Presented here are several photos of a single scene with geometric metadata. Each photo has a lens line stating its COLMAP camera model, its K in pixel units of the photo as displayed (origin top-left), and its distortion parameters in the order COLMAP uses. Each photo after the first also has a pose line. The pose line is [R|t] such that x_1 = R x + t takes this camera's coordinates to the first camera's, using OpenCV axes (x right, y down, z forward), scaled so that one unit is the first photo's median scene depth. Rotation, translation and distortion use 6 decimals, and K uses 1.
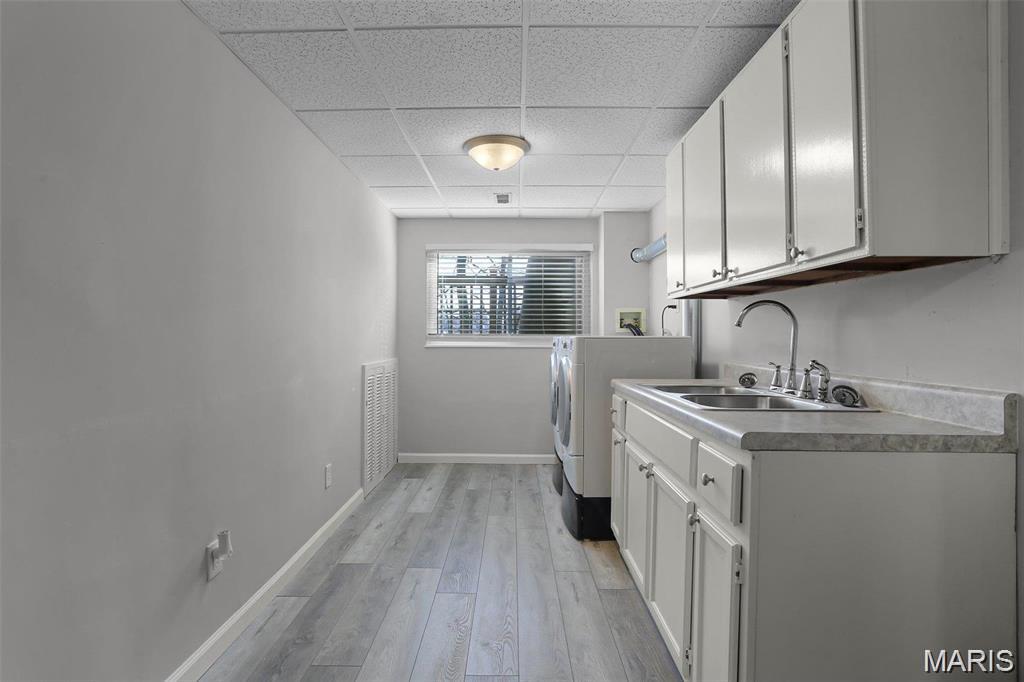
lens RADIAL K [[506.7, 0, 512.0], [0, 506.7, 341.0], [0, 0, 1]] dist [-0.114451, 0.000149]
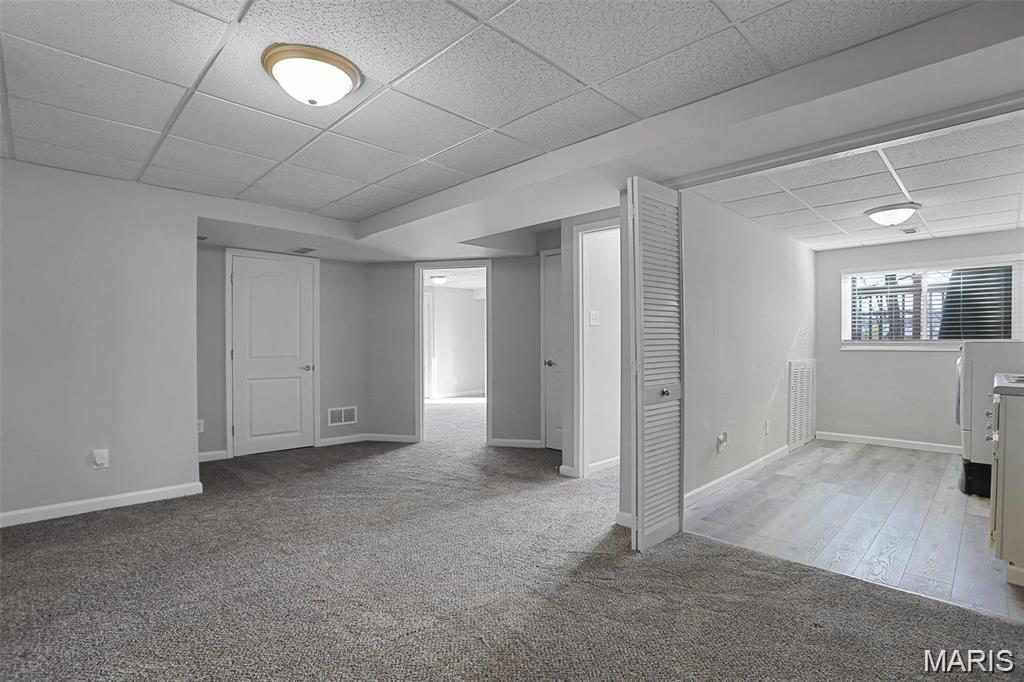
lens RADIAL K [[512.2, 0, 499.6], [0, 512.2, 350.2], [0, 0, 1]] dist [-0.078899, 0.036304]
pose [[0.705932, 0.002305, -0.708276, 0.132616], [0.001851, 0.999985, 0.005099, 0.003603], [0.708277, -0.004911, 0.705918, -0.597587]]
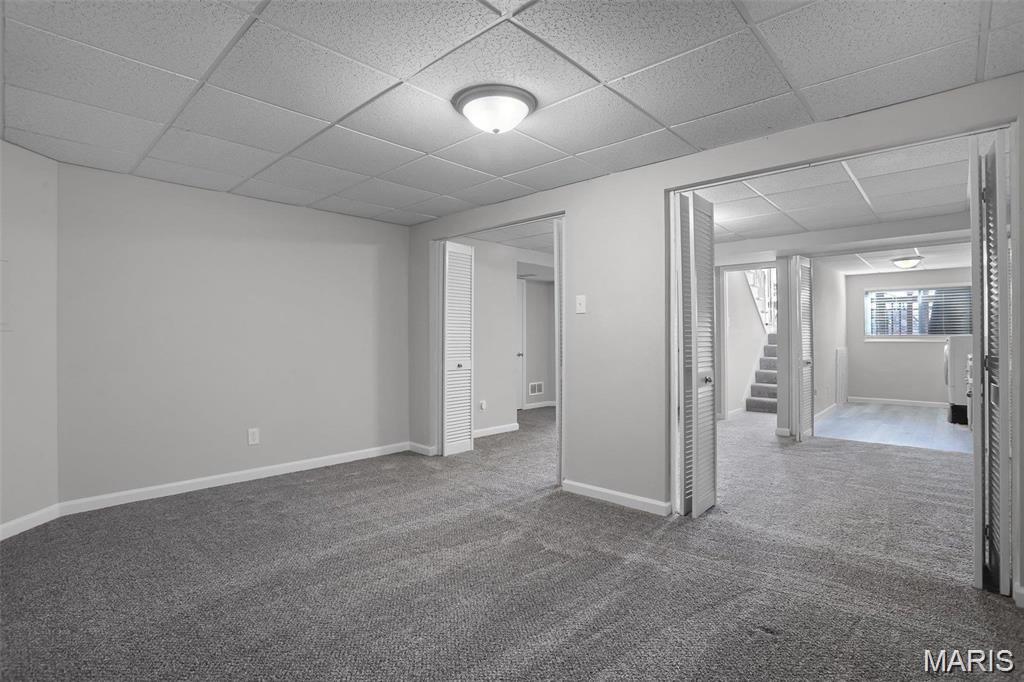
lens RADIAL K [[503.3, 0, 512.0], [0, 503.3, 341.0], [0, 0, 1]] dist [-0.013946, 0.000888]
pose [[0.756495, -0.005151, -0.653979, 0.073279], [0.005225, 0.999985, -0.001832, 0.005420], [0.653978, -0.002031, 0.756510, -1.553070]]
